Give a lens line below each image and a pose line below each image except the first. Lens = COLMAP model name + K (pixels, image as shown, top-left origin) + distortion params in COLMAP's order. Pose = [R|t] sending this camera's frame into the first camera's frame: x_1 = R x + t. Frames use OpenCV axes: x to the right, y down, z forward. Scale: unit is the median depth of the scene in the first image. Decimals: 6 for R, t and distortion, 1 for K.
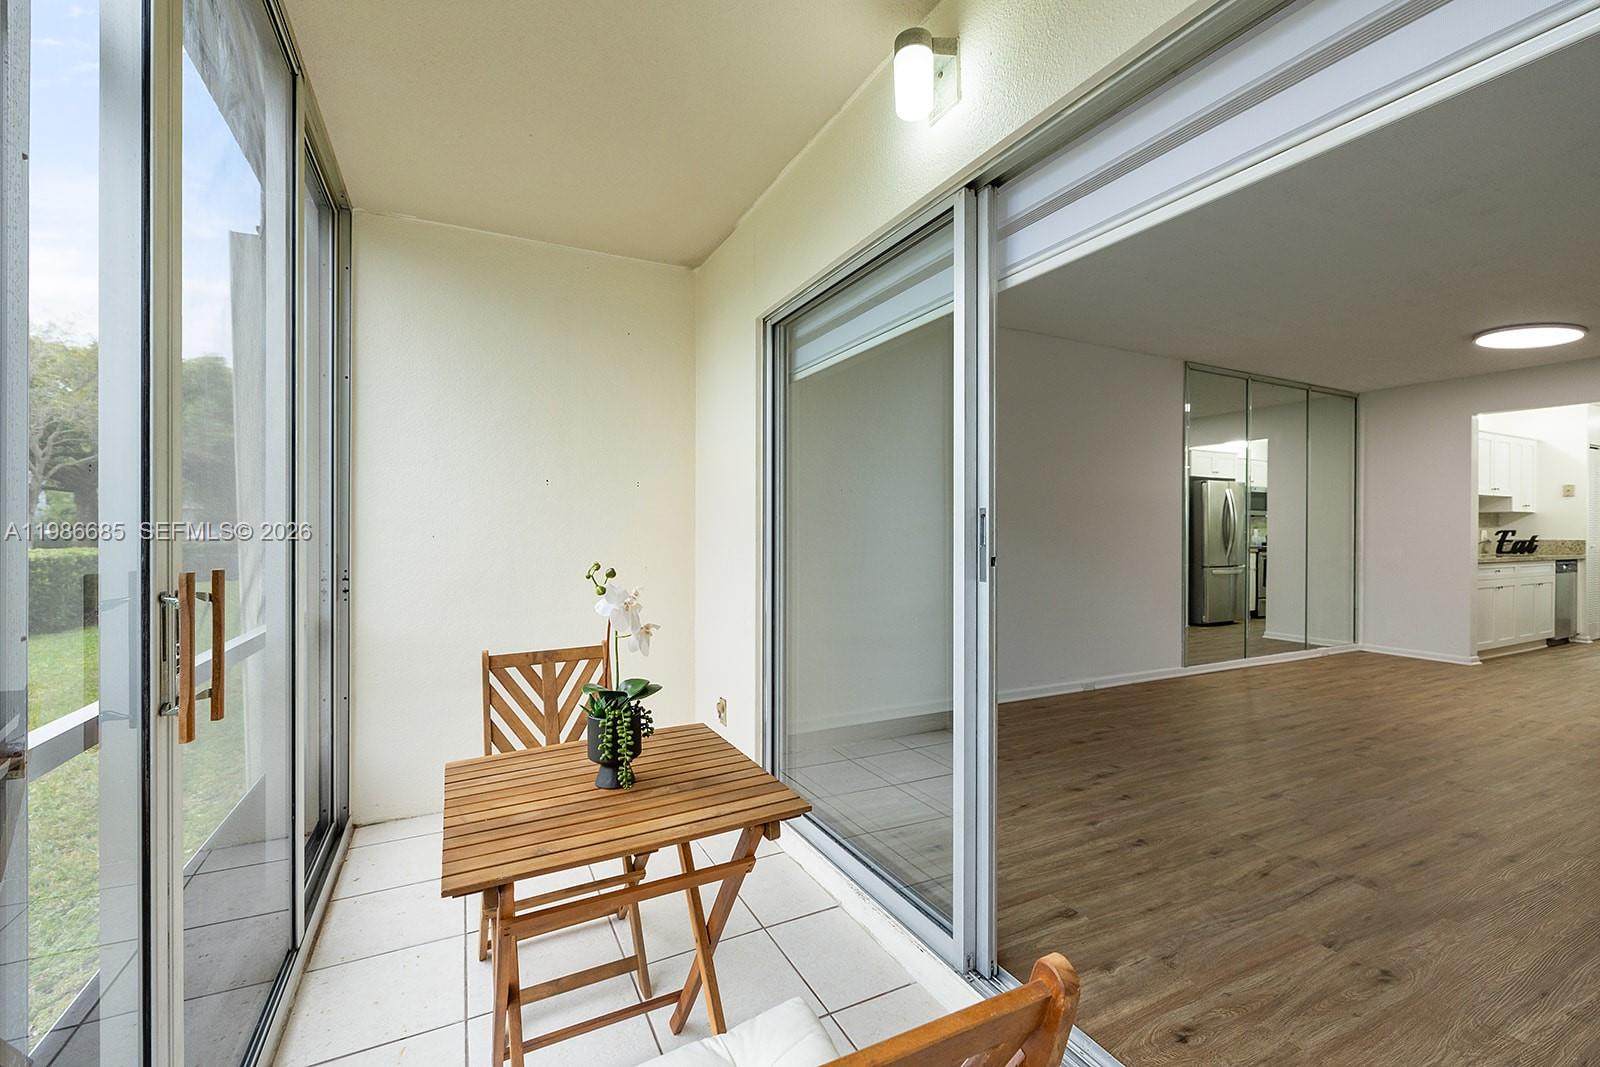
lens RADIAL K [[672.5, 0, 805.5], [0, 672.5, 533.2], [0, 0, 1]] dist [-0.000422, 0.000008]
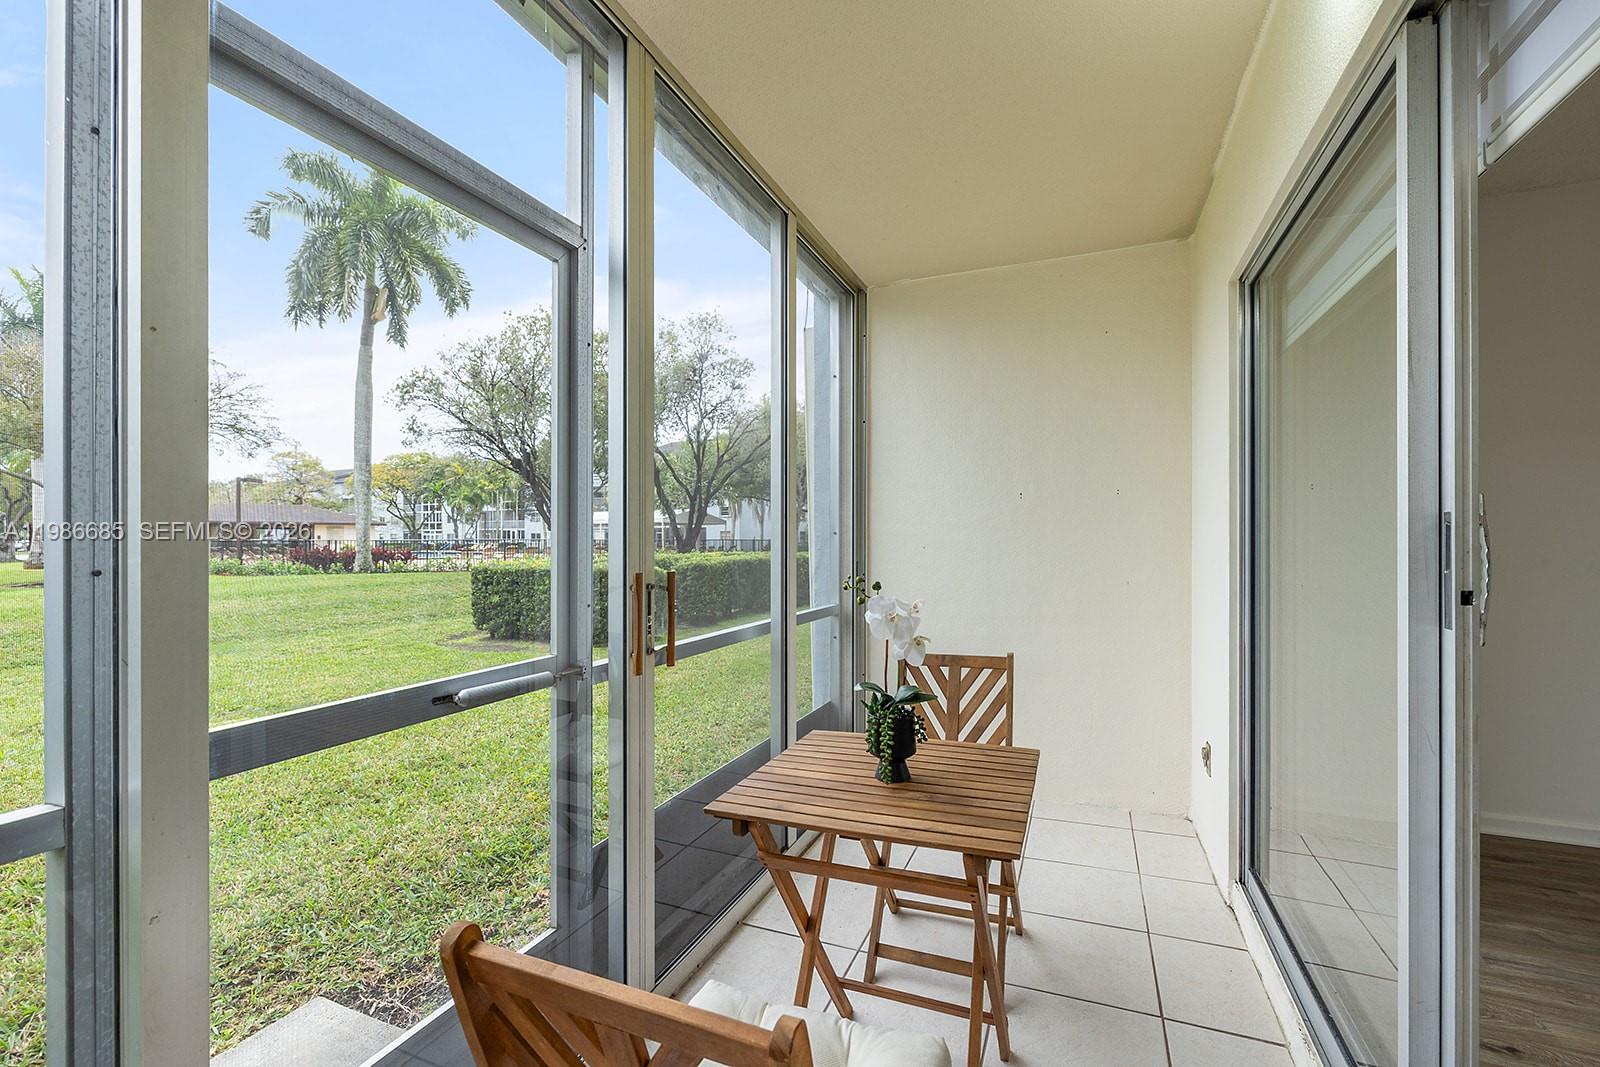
lens RADIAL K [[672.5, 0, 788.7], [0, 672.5, 536.6], [0, 0, 1]] dist [-0.000422, 0.000008]
pose [[0.649139, -0.006687, -0.760640, 0.268231], [0.002114, 0.999973, -0.006987, -0.008742], [0.760667, 0.002928, 0.649136, 0.095058]]
